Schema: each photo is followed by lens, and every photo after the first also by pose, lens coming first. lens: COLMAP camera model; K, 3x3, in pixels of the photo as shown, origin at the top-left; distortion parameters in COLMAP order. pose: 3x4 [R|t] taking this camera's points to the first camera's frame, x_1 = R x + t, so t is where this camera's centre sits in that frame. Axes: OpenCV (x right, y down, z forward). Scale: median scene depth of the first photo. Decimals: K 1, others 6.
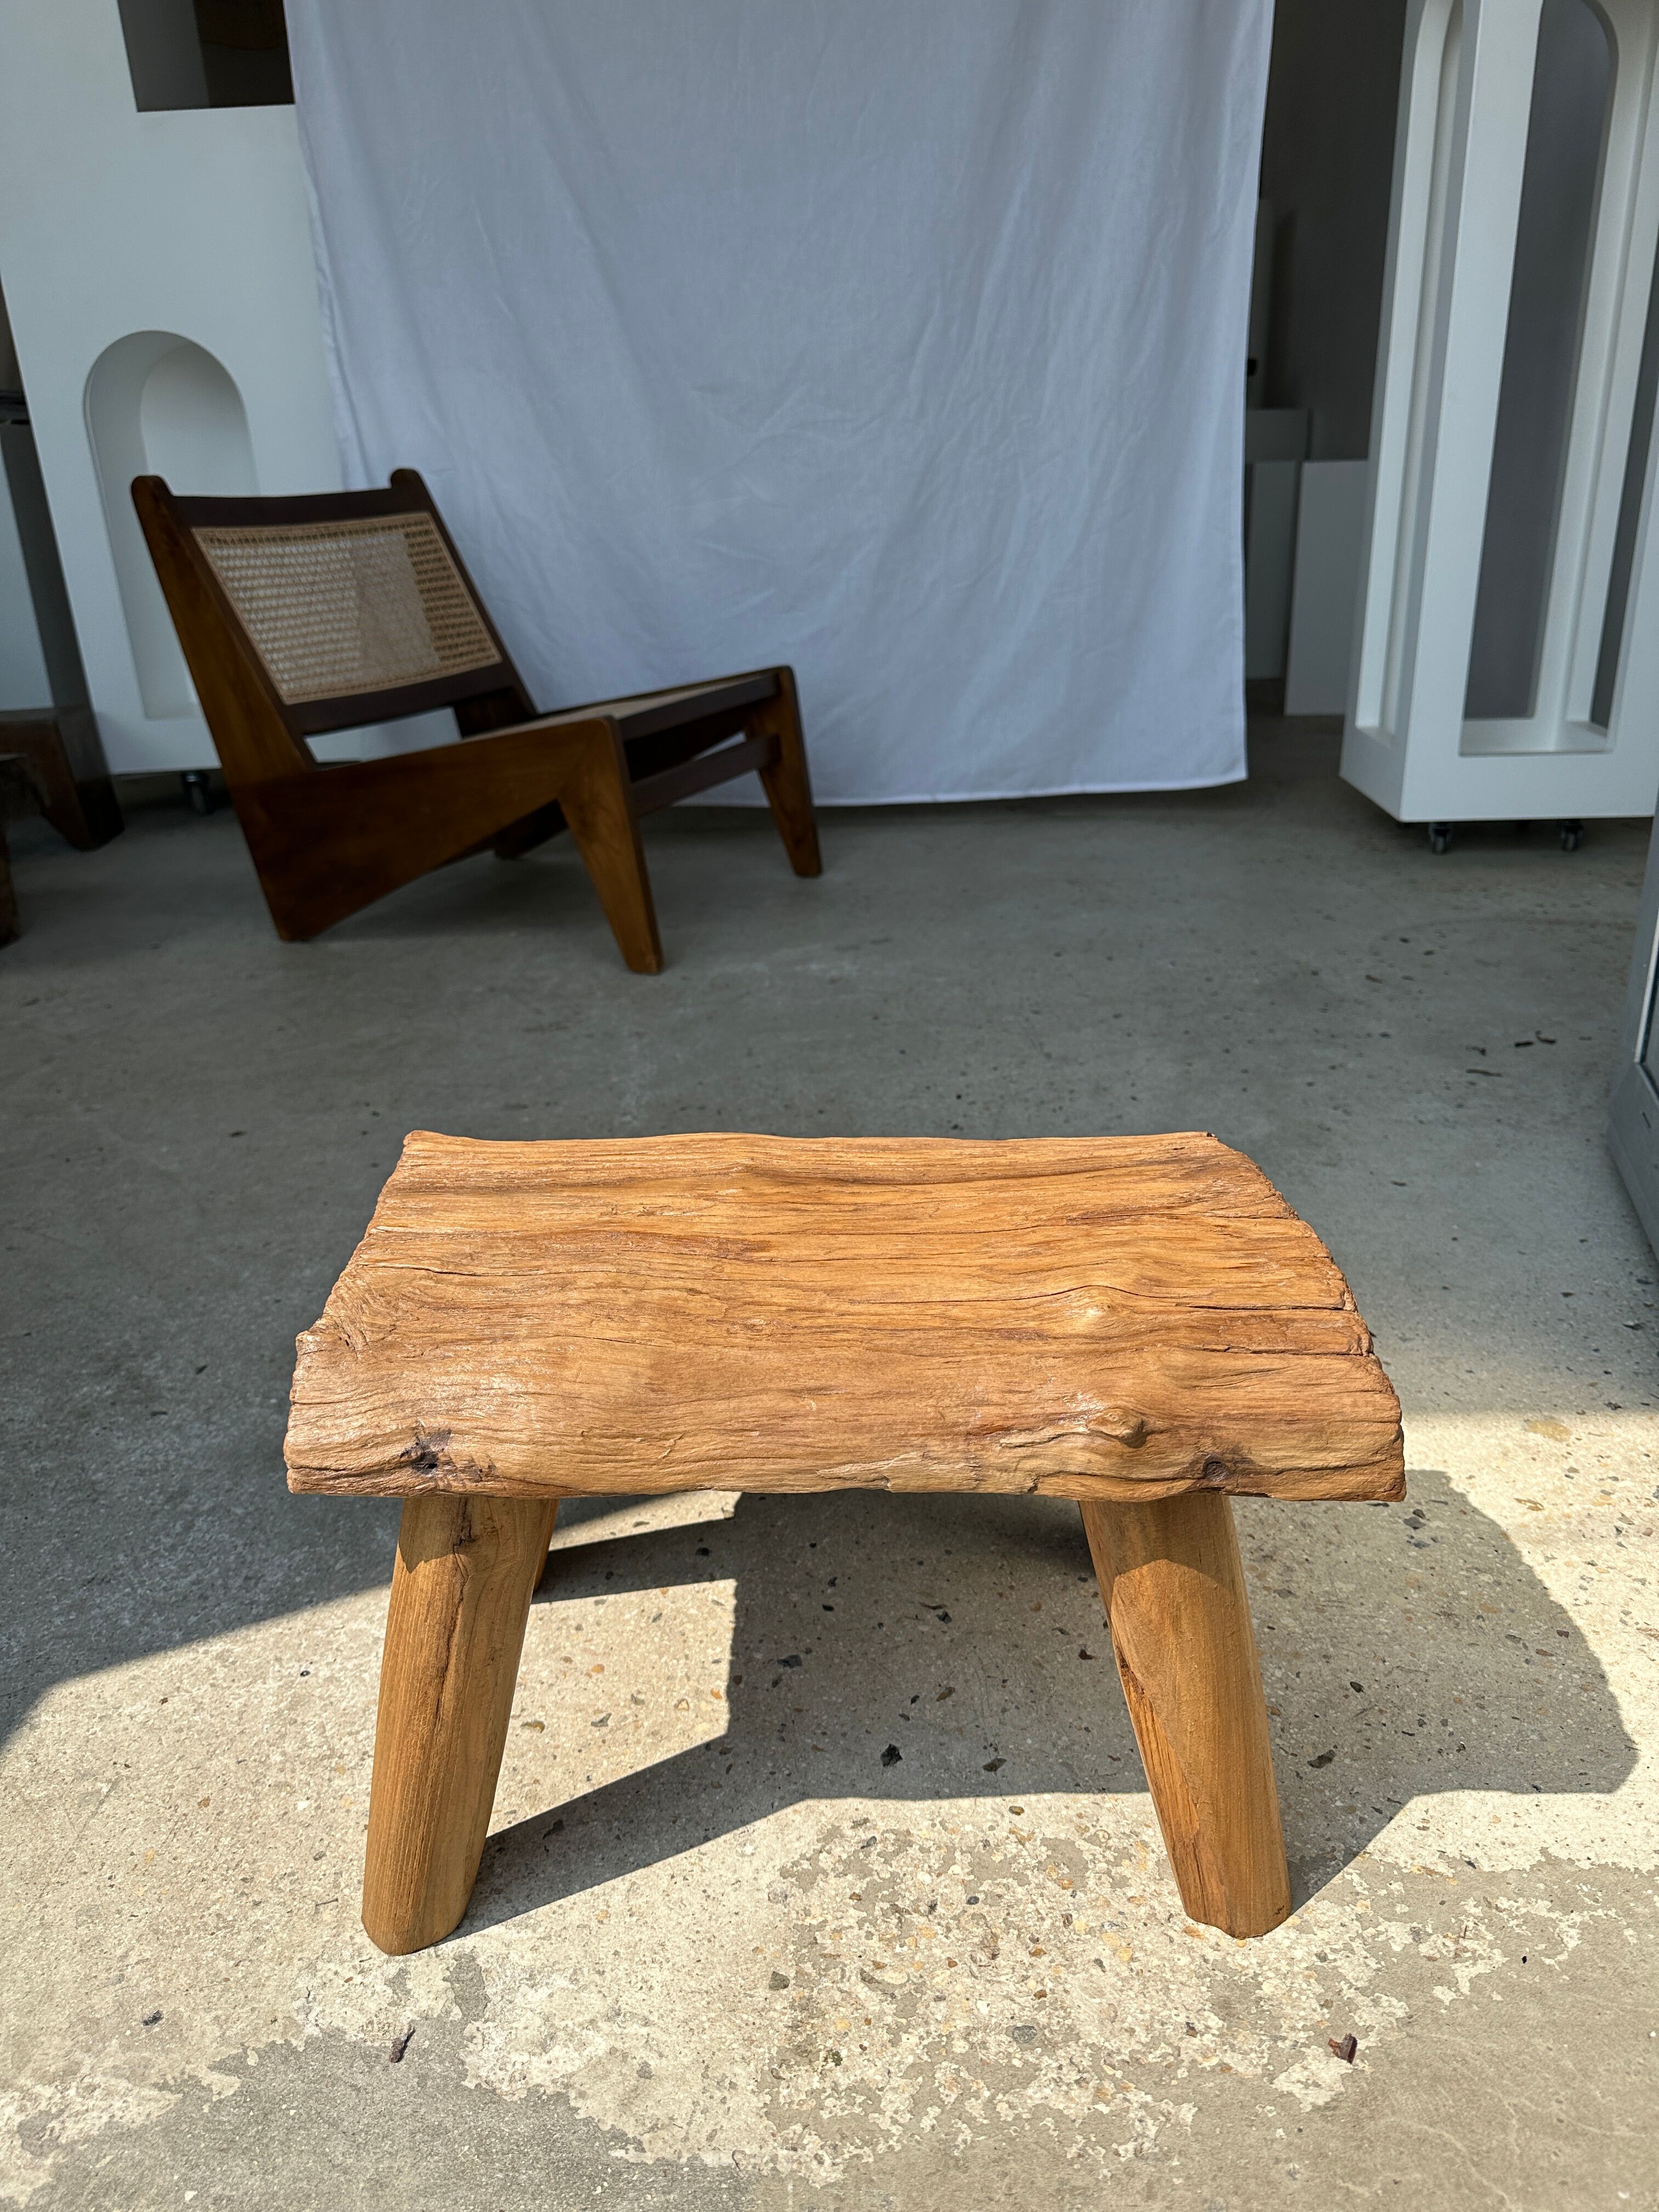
lens RADIAL K [[1567.6, 0, 826.0], [0, 1567.6, 1107.5], [0, 0, 1]] dist [0.001312, -0.012479]
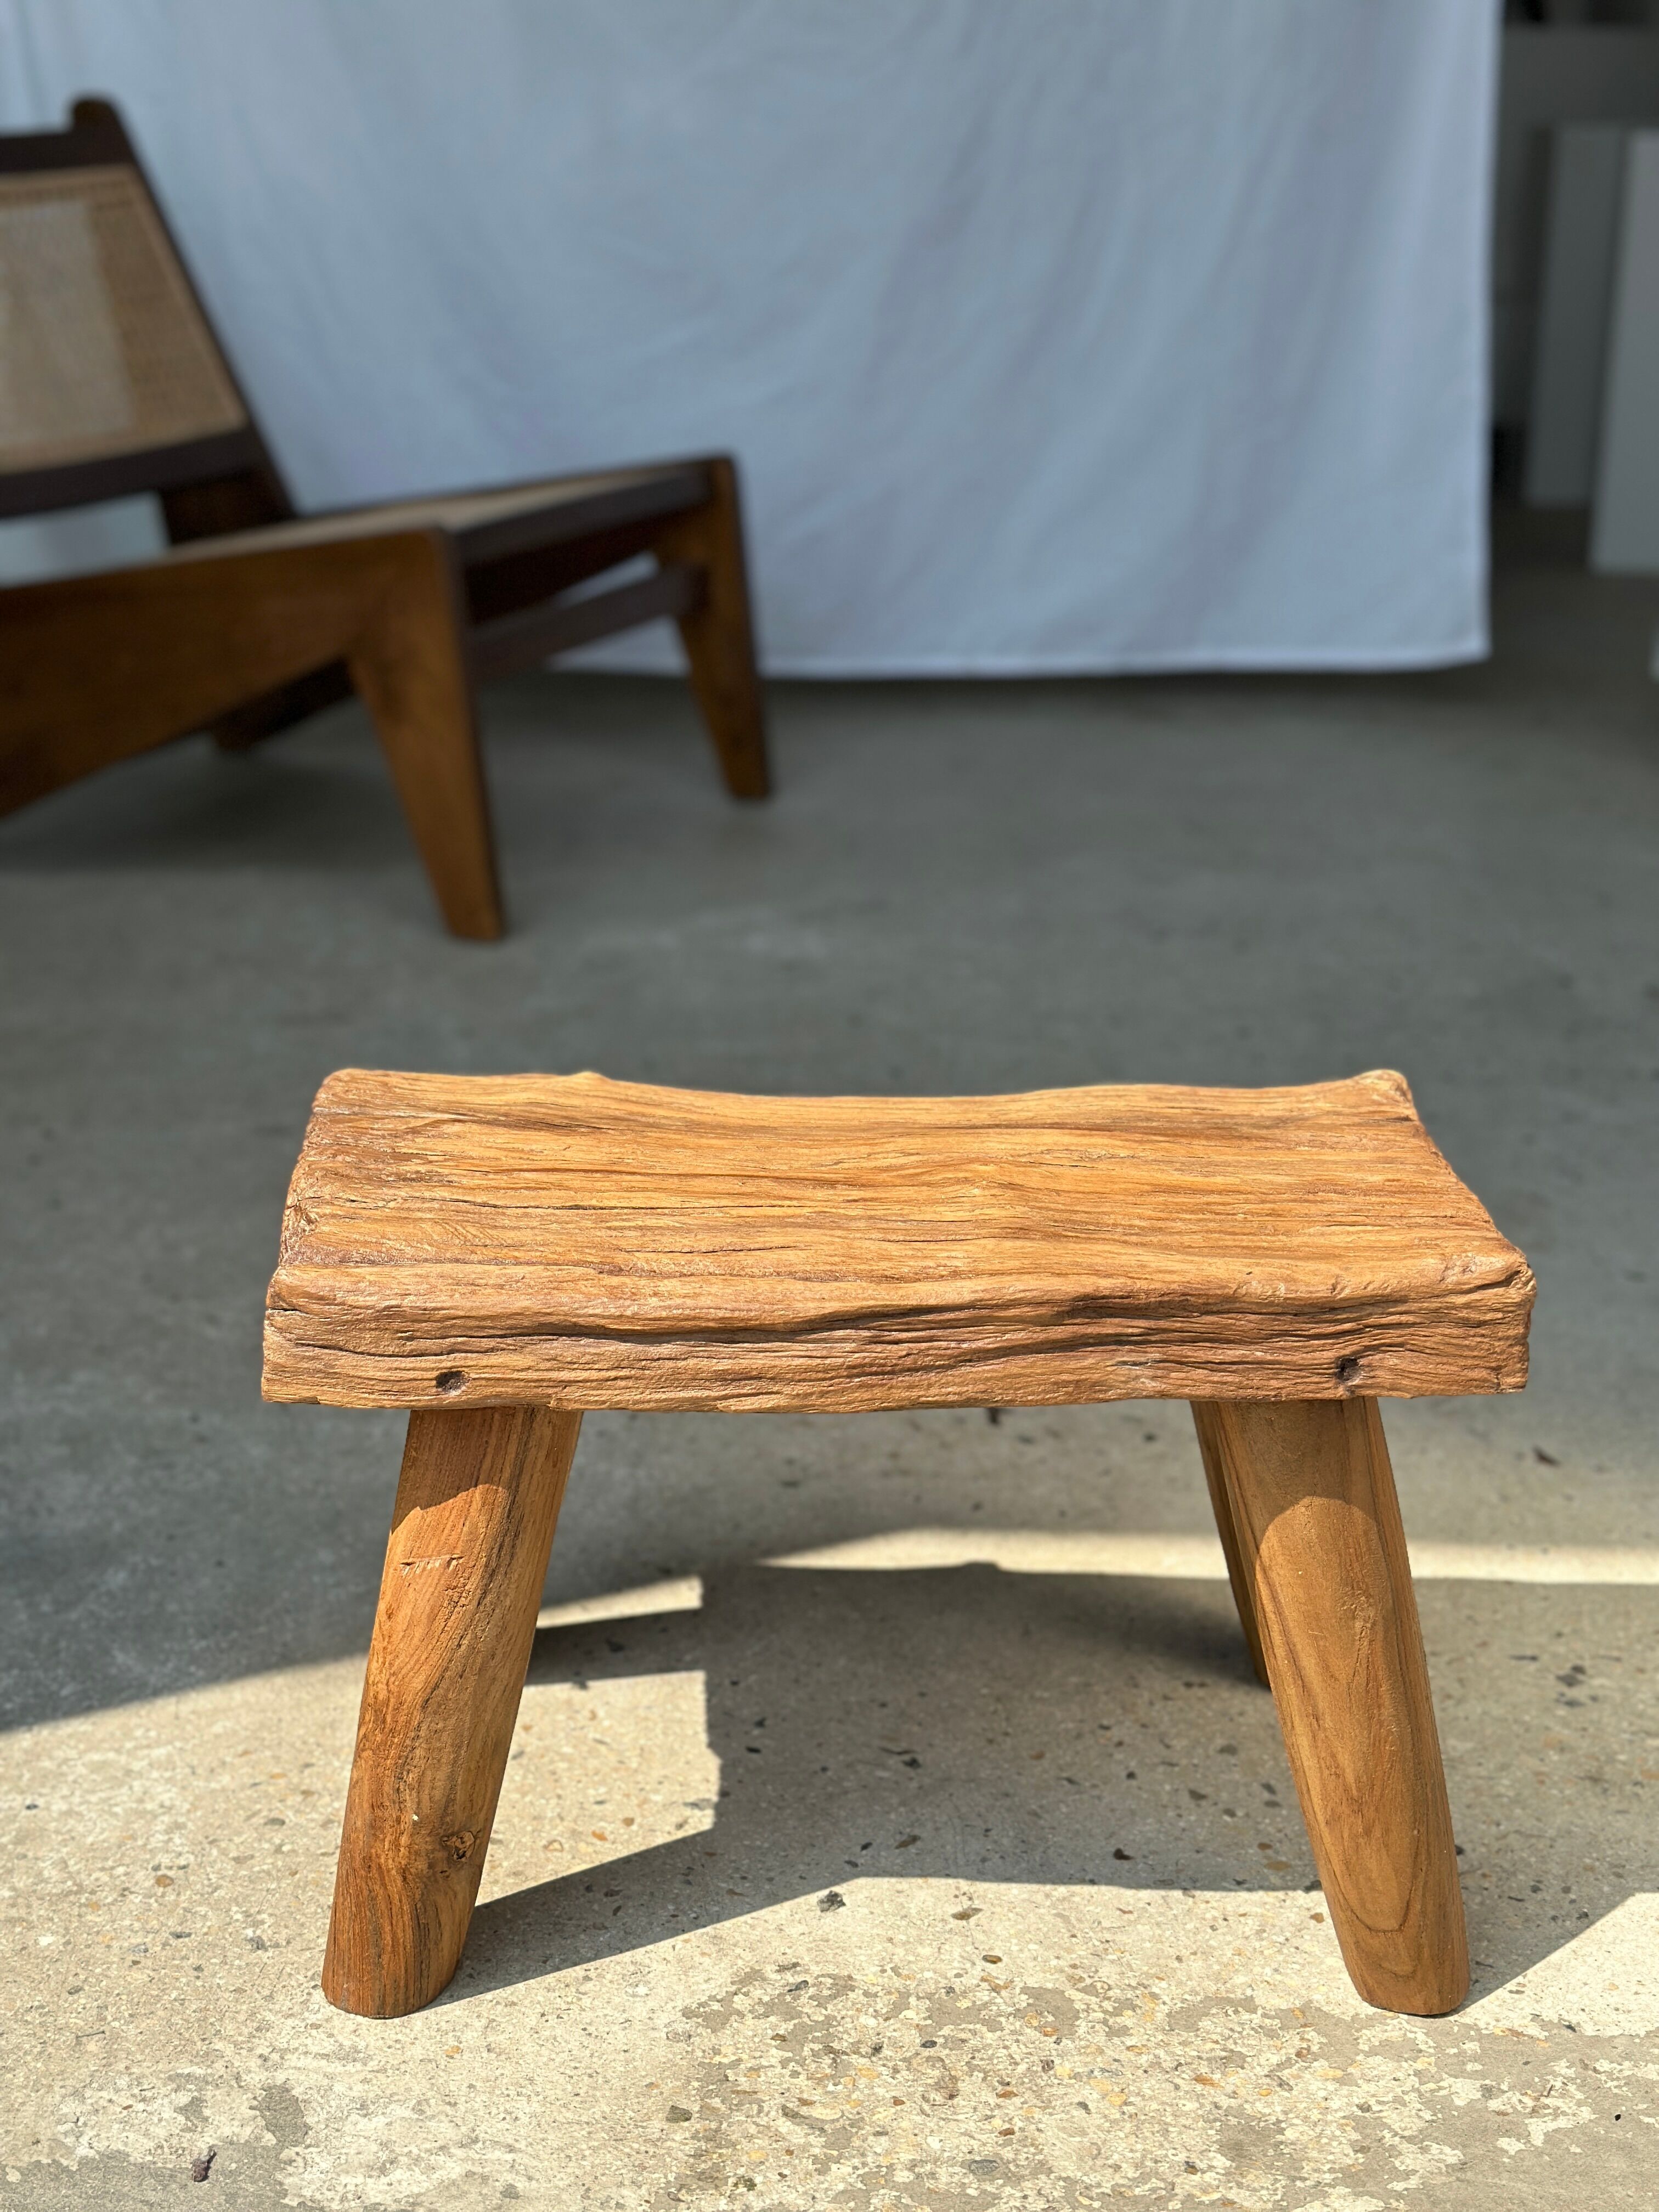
lens RADIAL K [[3018.7, 0, 843.3], [0, 3018.7, 1114.0], [0, 0, 1]] dist [0.227606, -0.561675]
pose [[0.999021, 0.036099, 0.025580, -0.004922], [-0.034535, 0.997651, -0.059162, 0.137731], [-0.027656, 0.058221, 0.997921, -0.562867]]
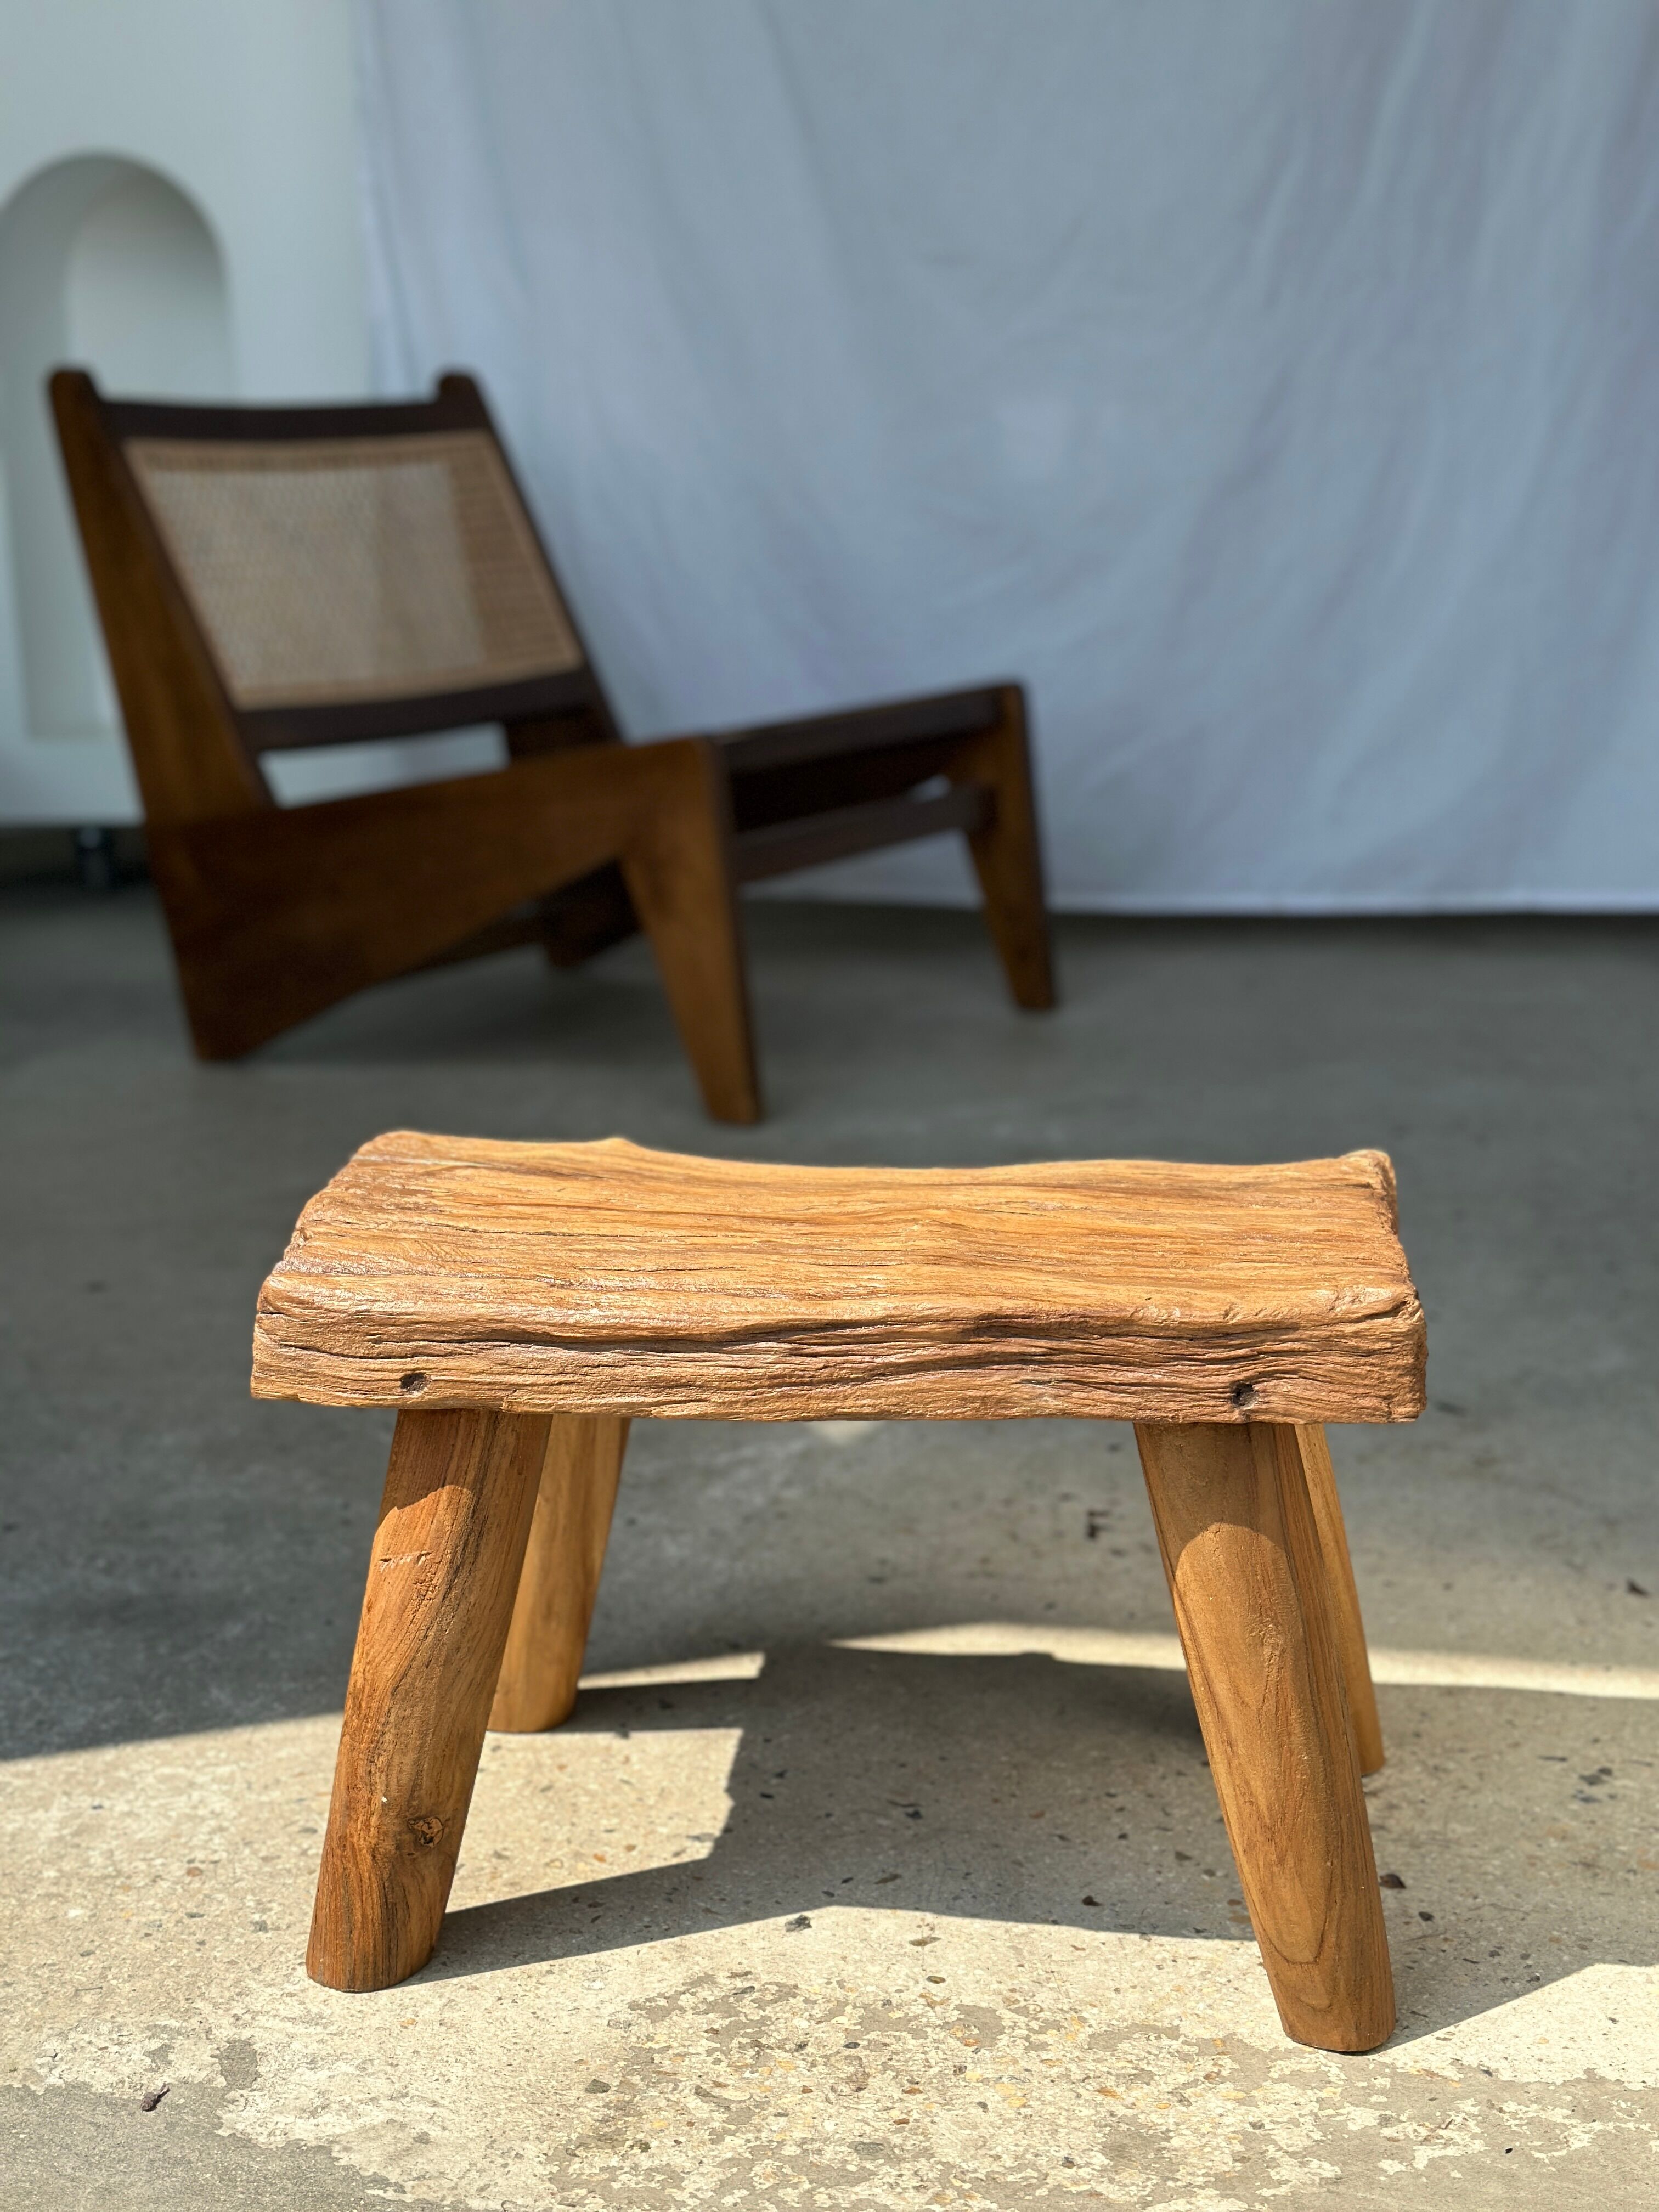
lens RADIAL K [[3018.7, 0, 843.3], [0, 3018.7, 1114.0], [0, 0, 1]] dist [0.227606, -0.561675]
pose [[0.989739, 0.052499, -0.132893, 0.280924], [-0.072072, 0.986499, -0.147056, 0.267872], [0.123378, 0.155125, 0.980160, -0.651898]]
